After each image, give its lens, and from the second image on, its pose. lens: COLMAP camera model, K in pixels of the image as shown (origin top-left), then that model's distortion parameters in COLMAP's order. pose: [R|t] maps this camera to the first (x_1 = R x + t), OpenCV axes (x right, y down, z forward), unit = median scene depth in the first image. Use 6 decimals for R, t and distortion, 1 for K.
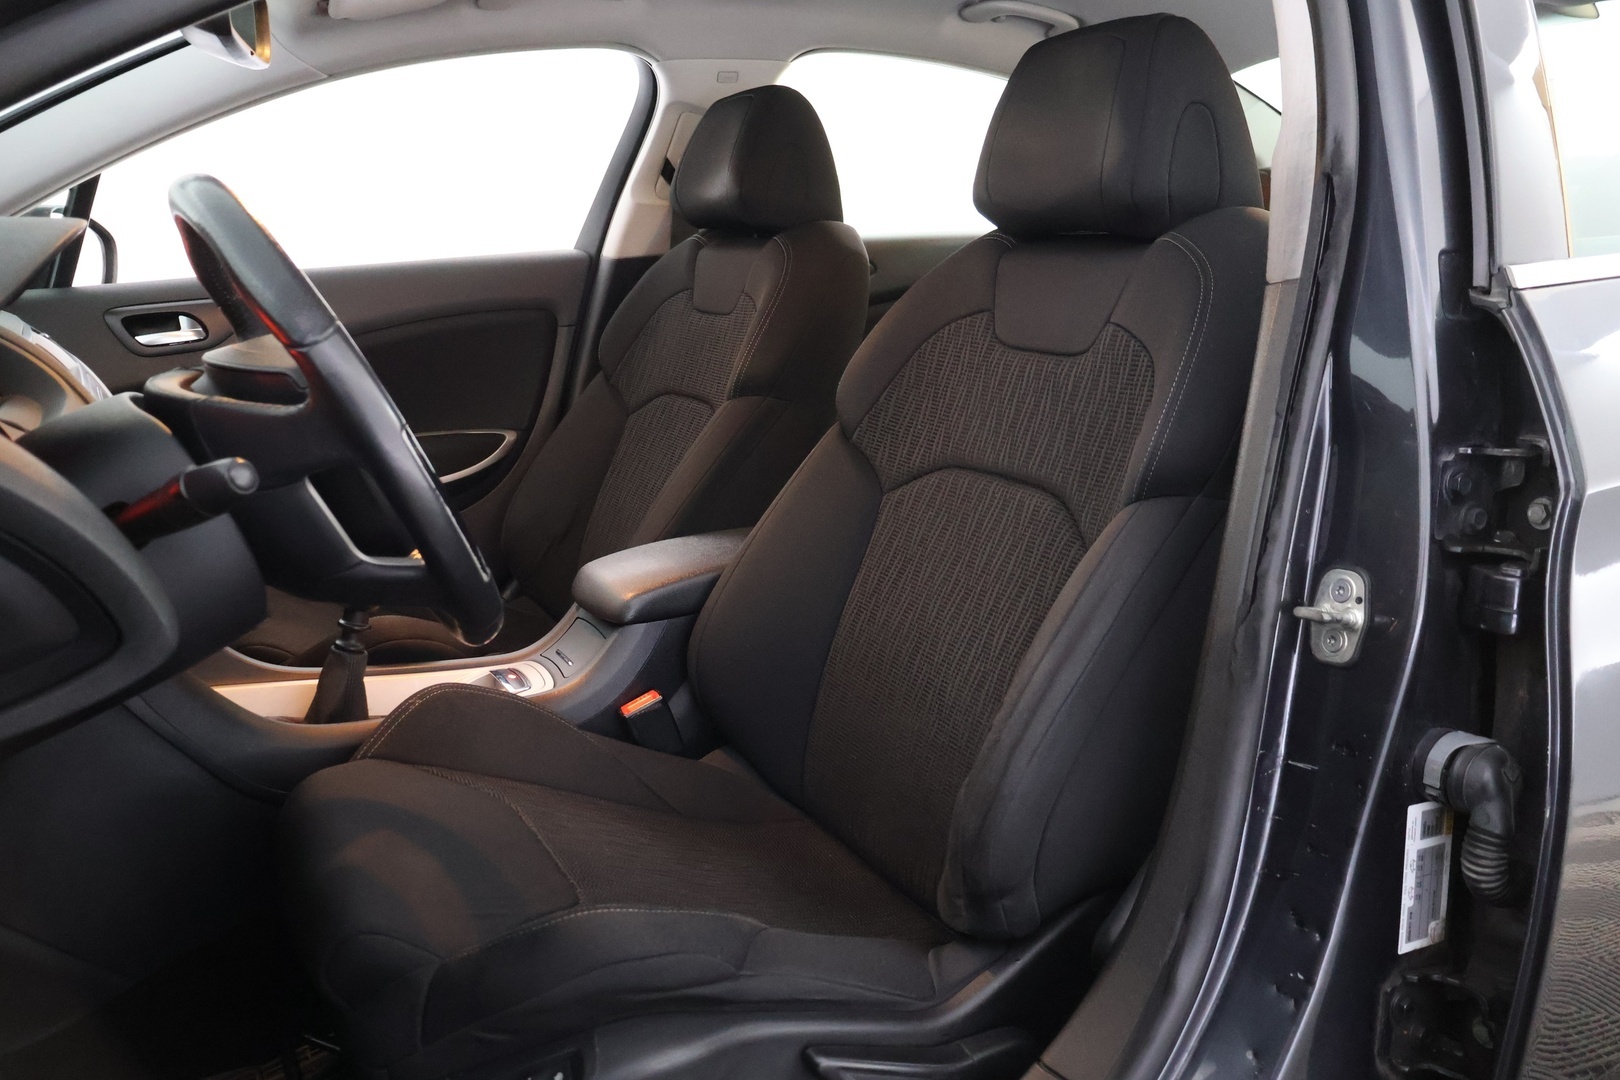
lens RADIAL K [[1340.5, 0, 809.7], [0, 1340.5, 537.0], [0, 0, 1]] dist [0.010669, -0.008860]
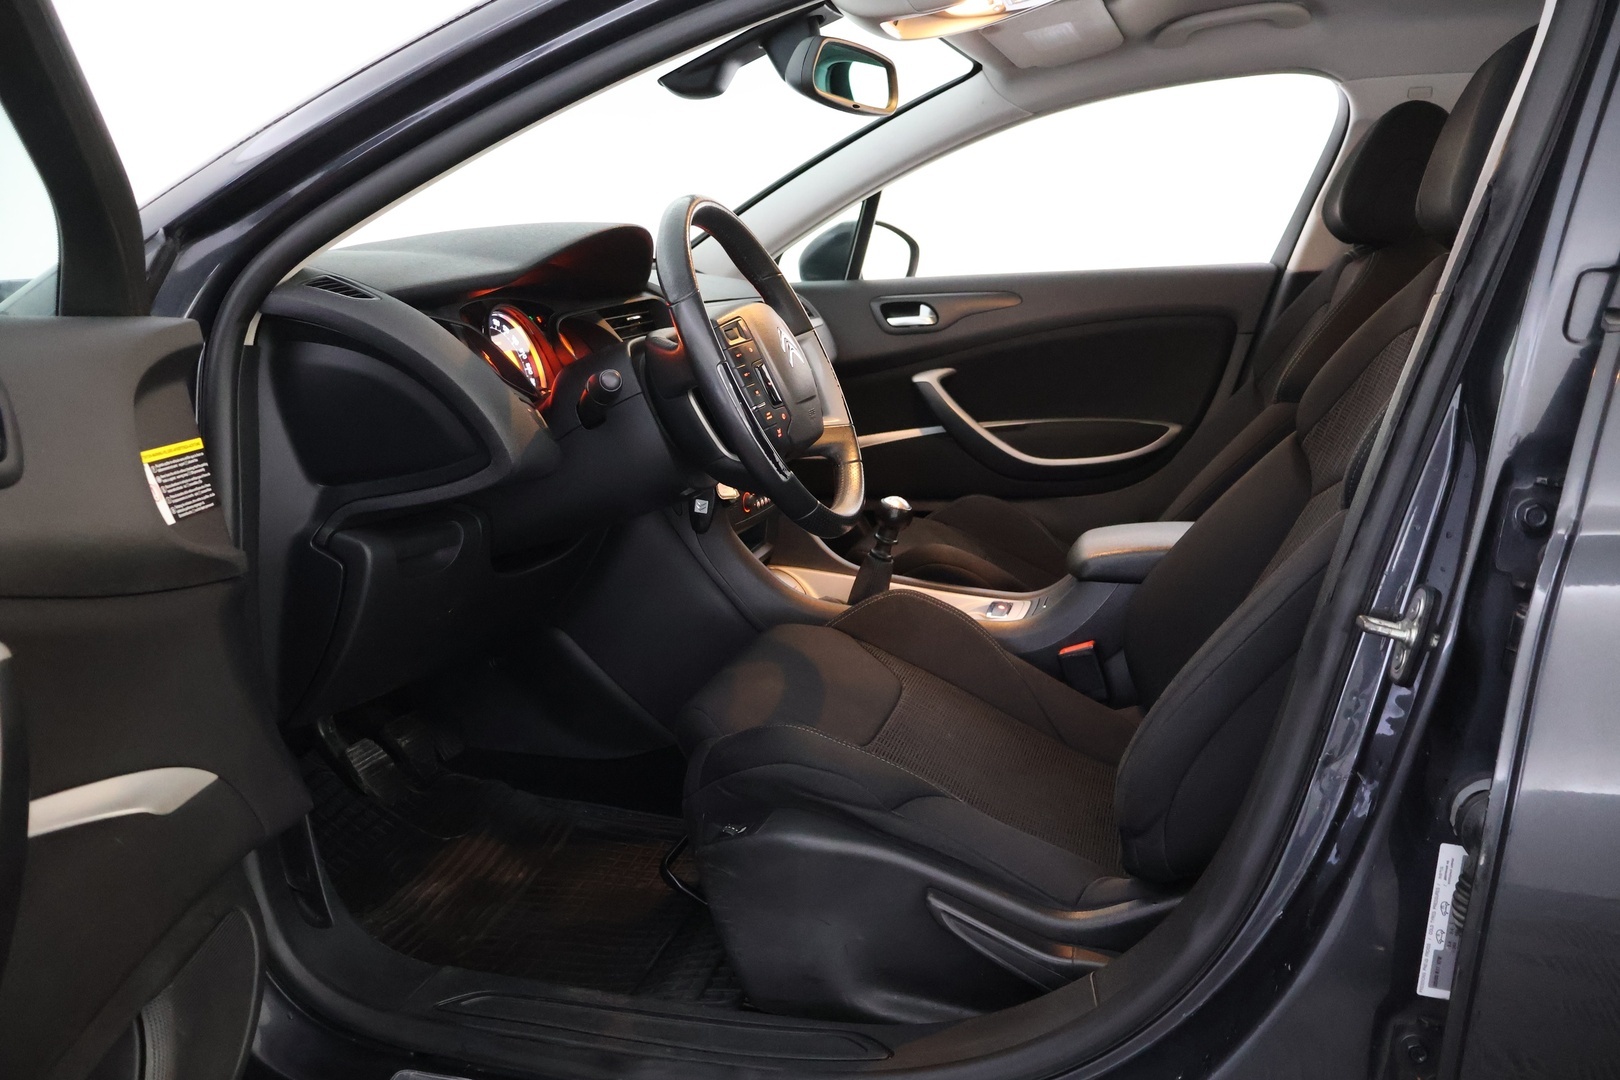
lens RADIAL K [[1340.5, 0, 810.2], [0, 1340.5, 542.9], [0, 0, 1]] dist [0.010669, -0.008860]
pose [[0.728461, 0.164918, -0.664941, 0.434416], [-0.171061, 0.983636, 0.056559, 0.007474], [0.663387, 0.072544, 0.744751, -0.018536]]
